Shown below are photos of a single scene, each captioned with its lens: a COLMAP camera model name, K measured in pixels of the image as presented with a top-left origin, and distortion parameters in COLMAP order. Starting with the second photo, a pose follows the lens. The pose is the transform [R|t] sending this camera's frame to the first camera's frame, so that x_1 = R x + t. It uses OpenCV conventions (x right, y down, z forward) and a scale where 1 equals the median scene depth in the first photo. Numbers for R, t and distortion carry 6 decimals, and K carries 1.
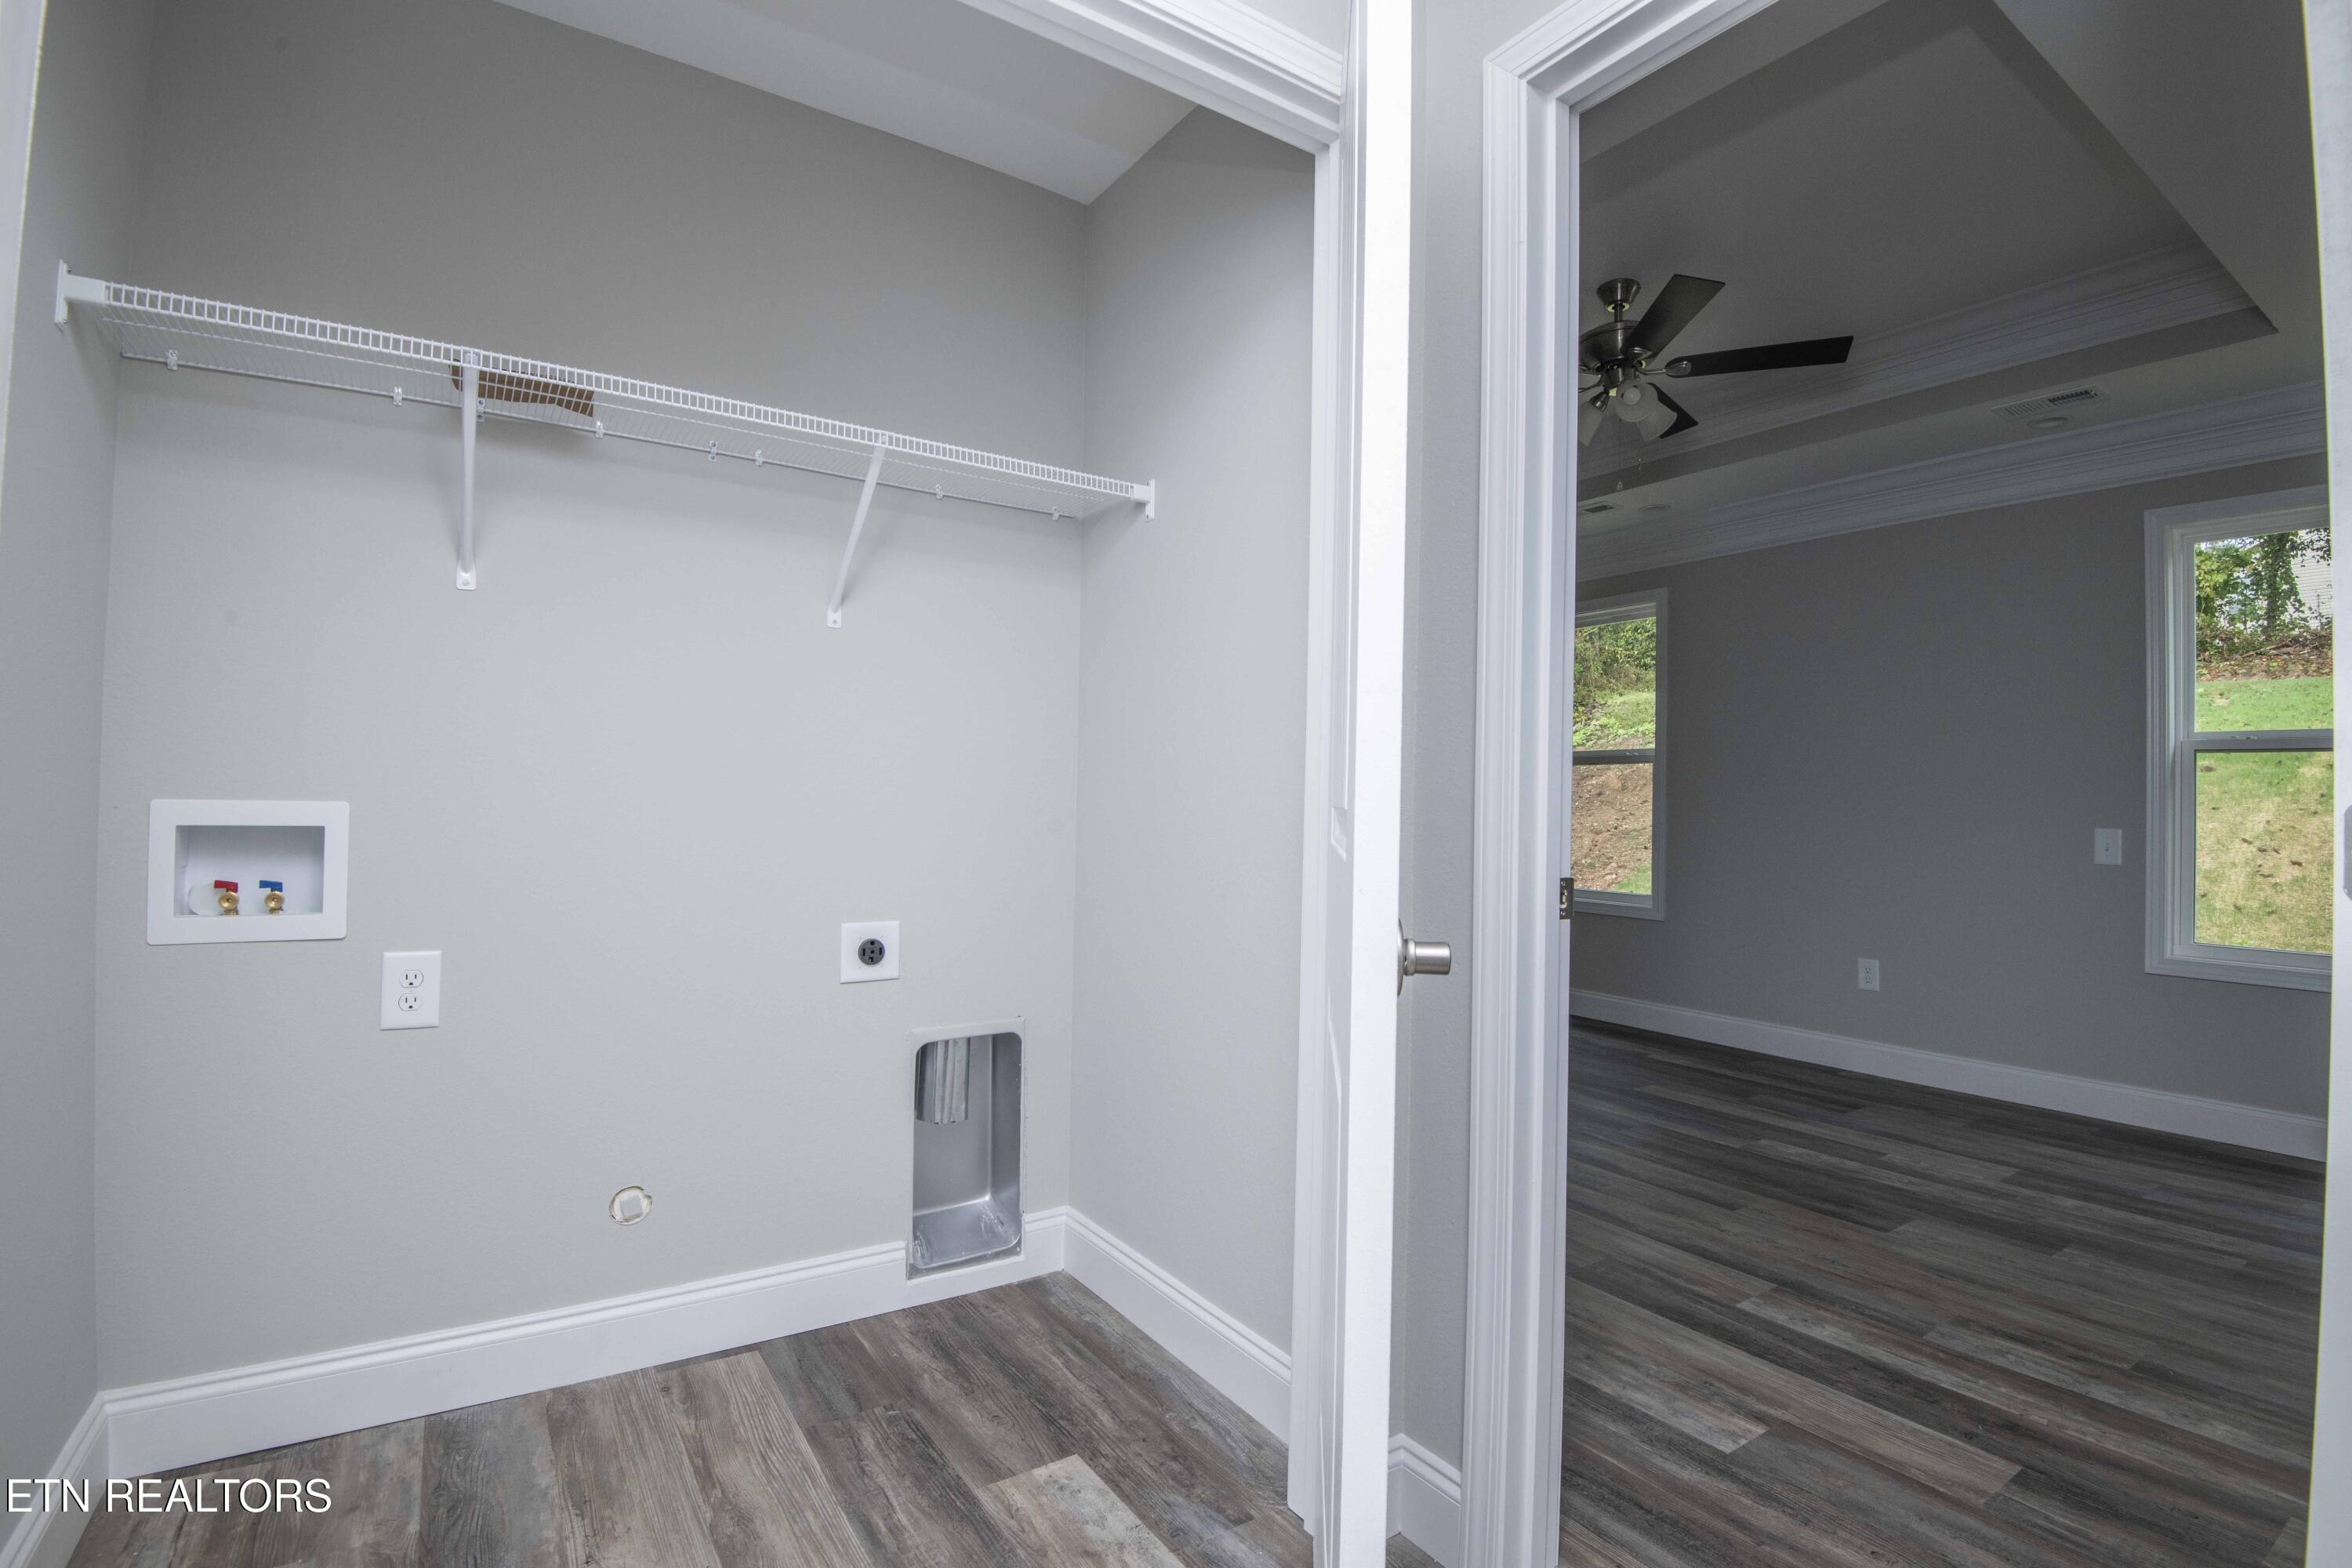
lens RADIAL K [[1088.9, 0, 1190.4], [0, 1088.9, 782.0], [0, 0, 1]] dist [-0.022170, -0.012021]
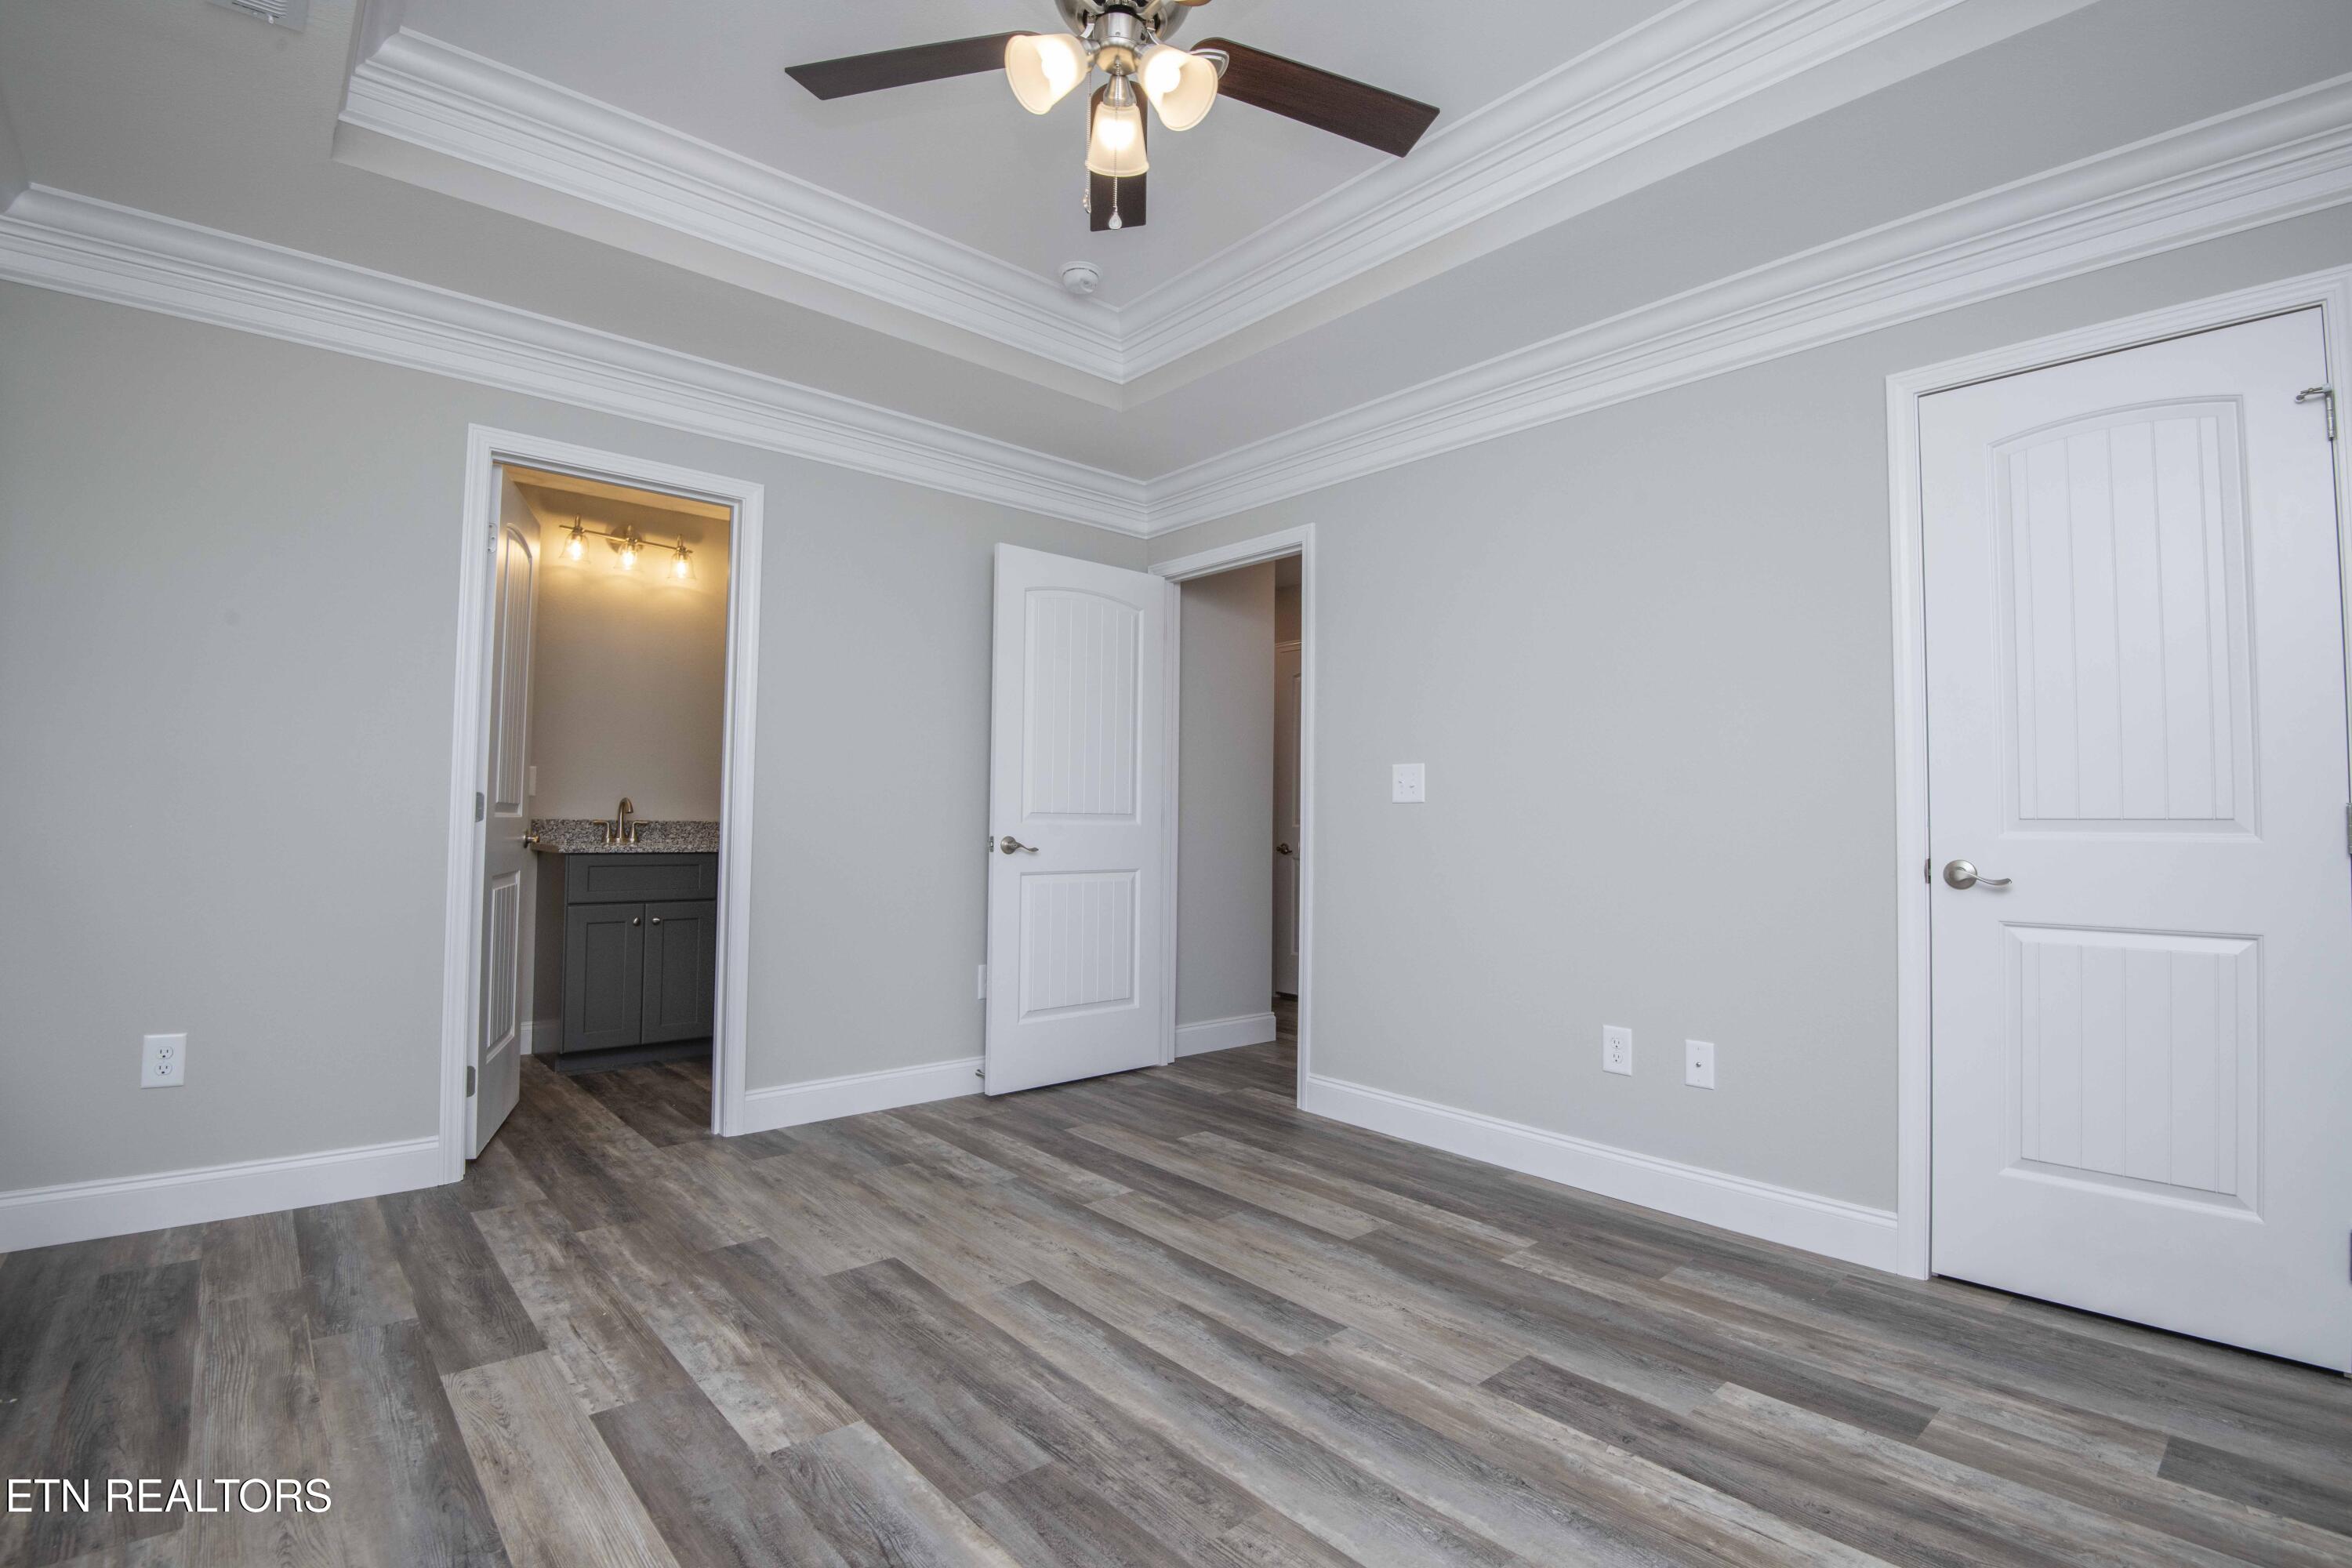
lens RADIAL K [[1088.9, 0, 1182.2], [0, 1088.9, 790.9], [0, 0, 1]] dist [-0.022170, -0.012021]
pose [[-0.990992, -0.038039, -0.128402, 0.520543], [-0.032089, 0.998327, -0.048096, 0.057561], [0.130017, -0.043543, -0.990555, 1.895201]]
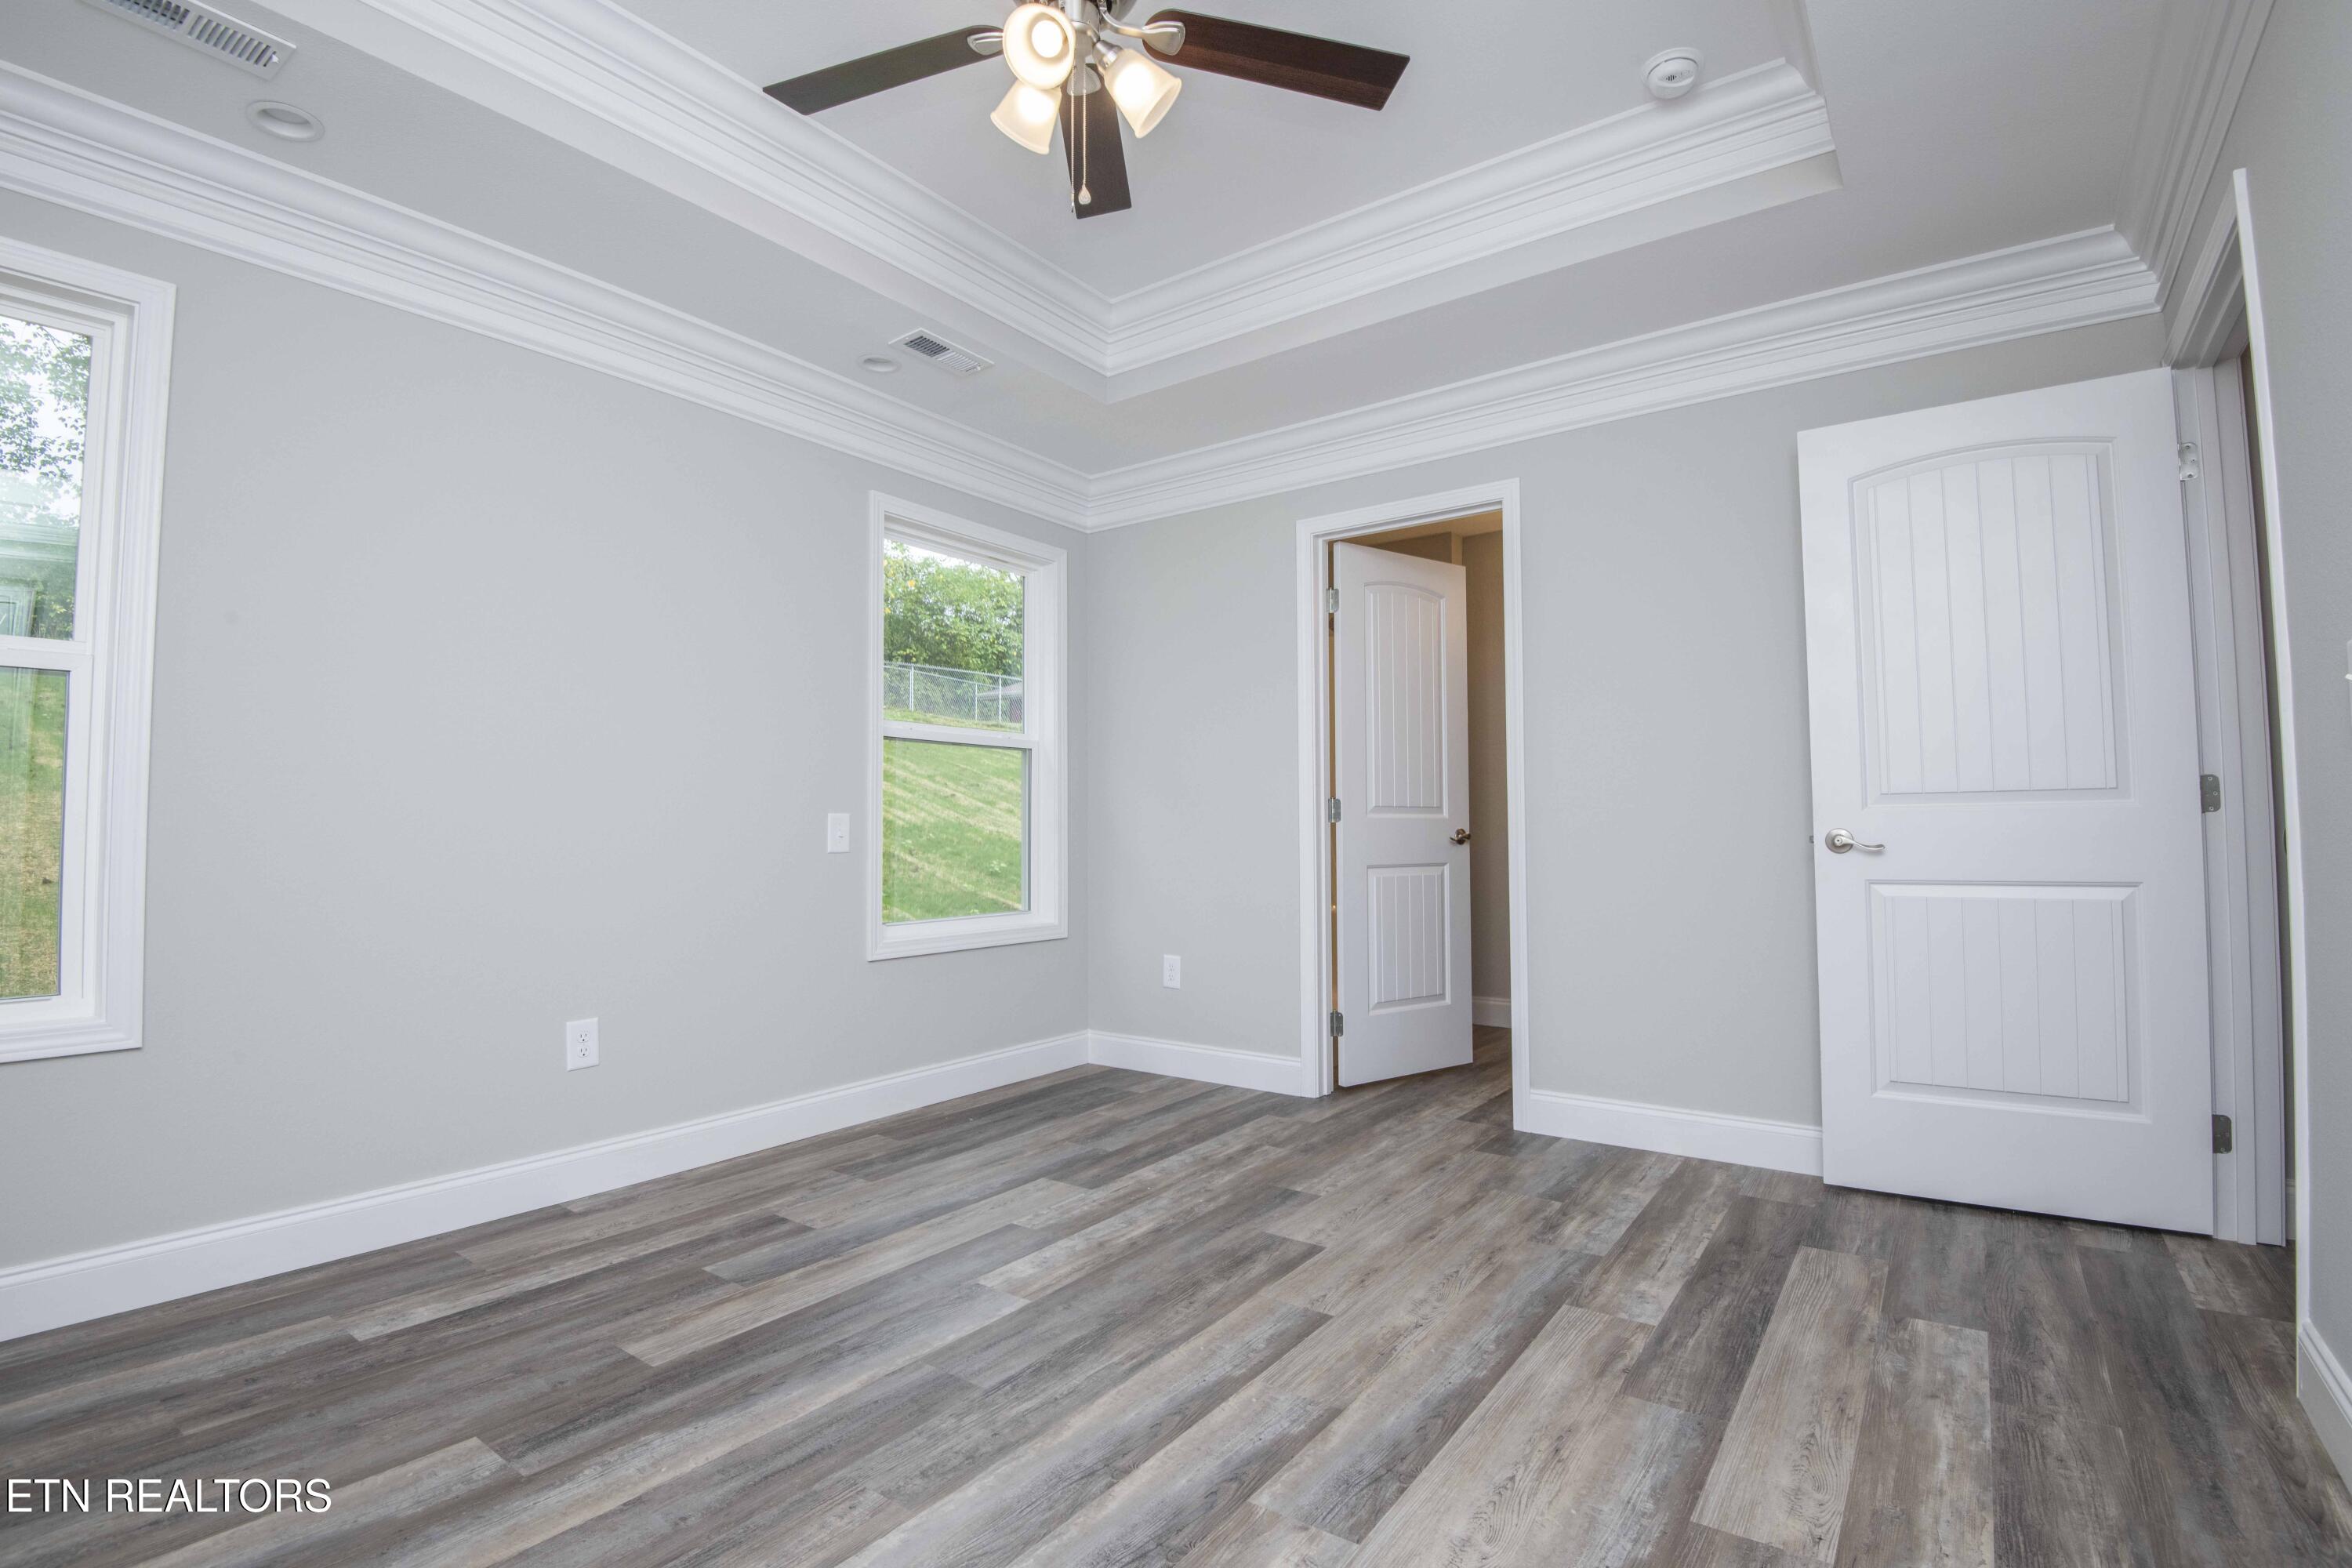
lens RADIAL K [[1088.9, 0, 1189.6], [0, 1088.9, 800.7], [0, 0, 1]] dist [-0.022170, -0.012021]
pose [[-0.345728, 0.004039, 0.938326, -0.171013], [-0.017787, 0.999783, -0.010857, 0.051125], [-0.938166, -0.020443, -0.345581, 1.384241]]
